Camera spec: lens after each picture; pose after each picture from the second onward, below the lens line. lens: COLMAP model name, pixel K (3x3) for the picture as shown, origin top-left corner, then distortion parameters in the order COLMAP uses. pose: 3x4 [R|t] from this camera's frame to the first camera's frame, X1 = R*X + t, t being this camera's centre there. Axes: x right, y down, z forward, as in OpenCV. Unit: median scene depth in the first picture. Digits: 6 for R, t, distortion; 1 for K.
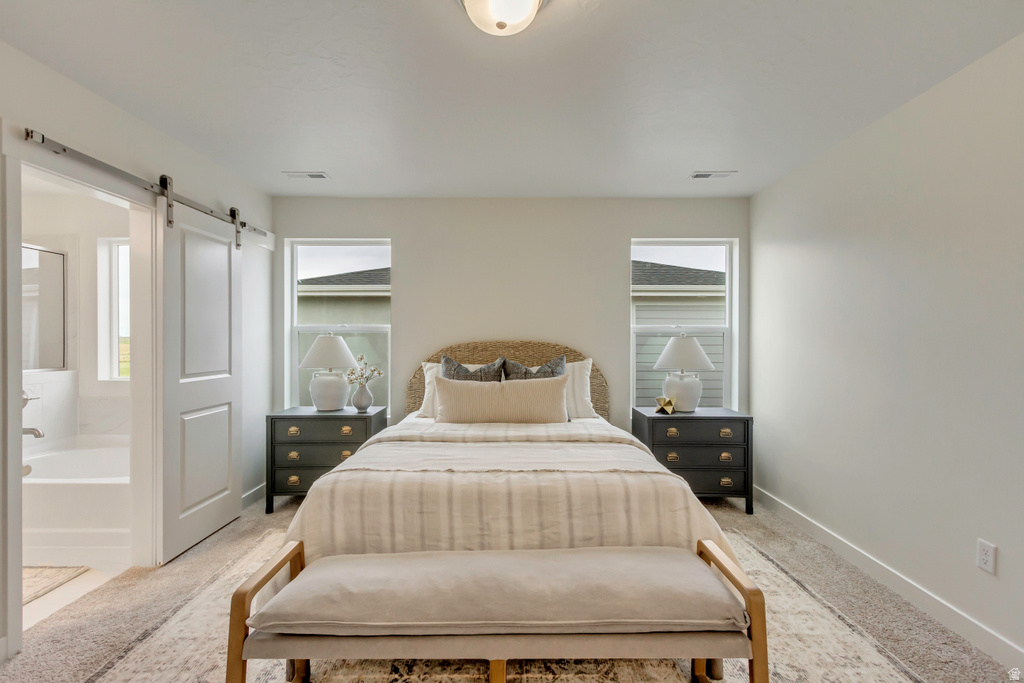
lens RADIAL K [[471.3, 0, 512.0], [0, 471.3, 341.5], [0, 0, 1]] dist [0.006447, -0.001082]
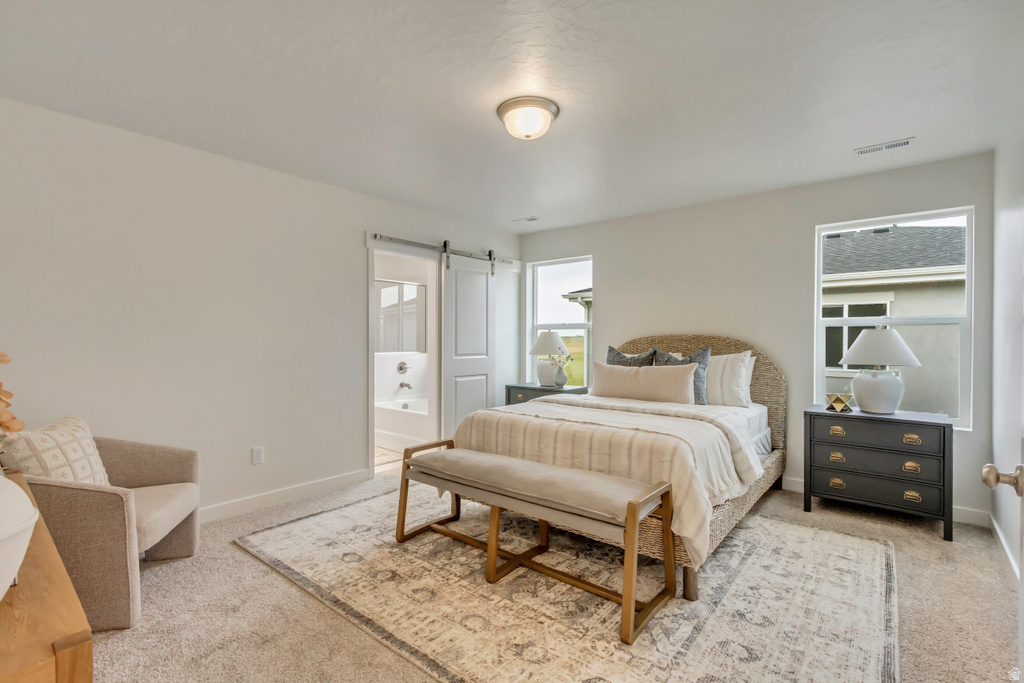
lens RADIAL K [[479.5, 0, 513.9], [0, 479.5, 329.7], [0, 0, 1]] dist [0.020573, -0.000123]
pose [[0.769798, -0.011971, -0.638175, 0.544311], [0.001673, 0.999859, -0.016736, 0.008128], [0.638285, 0.011816, 0.769709, -0.182545]]
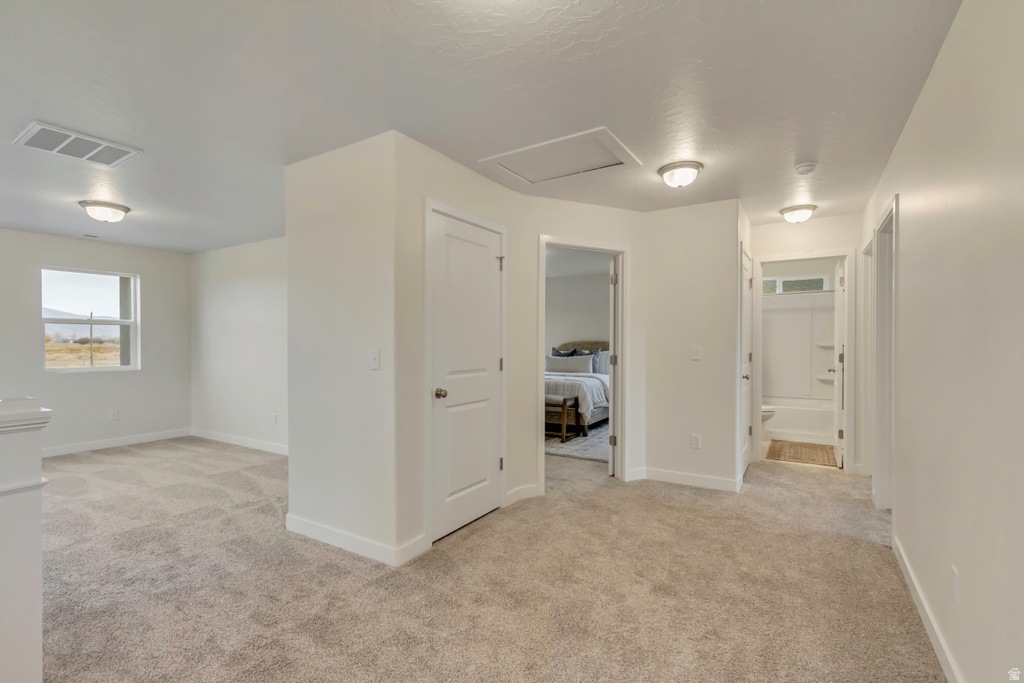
lens RADIAL K [[464.4, 0, 510.2], [0, 464.4, 346.3], [0, 0, 1]] dist [-0.000533, -0.000604]
pose [[0.846151, 0.004711, -0.532923, 1.086679], [0.003064, 0.999901, 0.013704, -0.008310], [0.532935, -0.013229, 0.846053, -1.333663]]
